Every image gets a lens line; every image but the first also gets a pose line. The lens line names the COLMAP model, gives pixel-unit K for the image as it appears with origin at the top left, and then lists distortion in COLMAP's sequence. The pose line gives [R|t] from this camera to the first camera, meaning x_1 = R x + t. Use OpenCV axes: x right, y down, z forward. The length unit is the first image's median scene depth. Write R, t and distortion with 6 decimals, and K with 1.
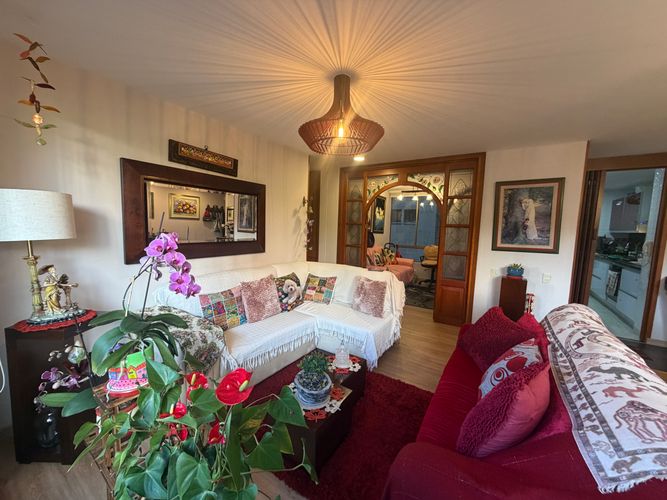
lens RADIAL K [[266.0, 0, 332.1], [0, 266.0, 251.1], [0, 0, 1]] dist [-0.001625, -0.000629]
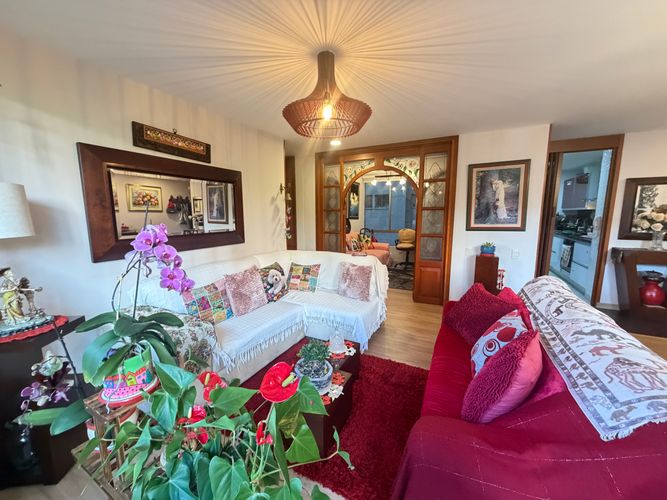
lens RADIAL K [[266.0, 0, 332.1], [0, 266.0, 251.1], [0, 0, 1]] dist [-0.001625, -0.000629]
pose [[0.992888, -0.051051, 0.107552, -0.066042], [0.046037, 0.997757, 0.048595, 0.003569], [-0.109791, -0.043298, 0.993011, 0.018248]]
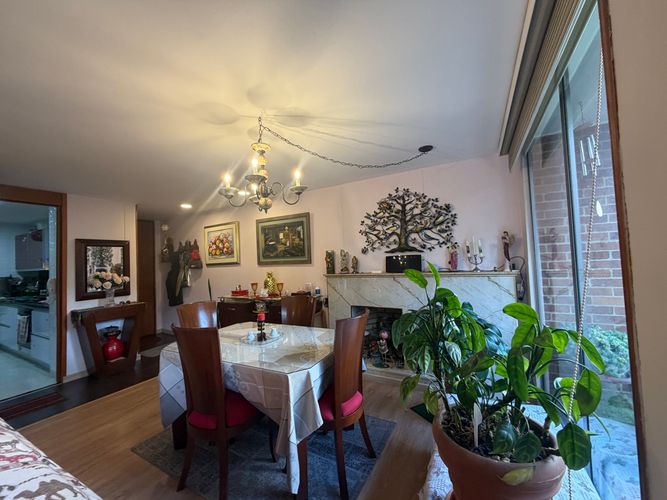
lens RADIAL K [[266.0, 0, 330.5], [0, 266.0, 251.4], [0, 0, 1]] dist [-0.001625, -0.000629]
pose [[-0.082753, 0.005705, 0.996554, 0.211944], [0.132390, 0.991183, 0.005319, -0.008199], [-0.987737, 0.132374, -0.082778, 0.077130]]
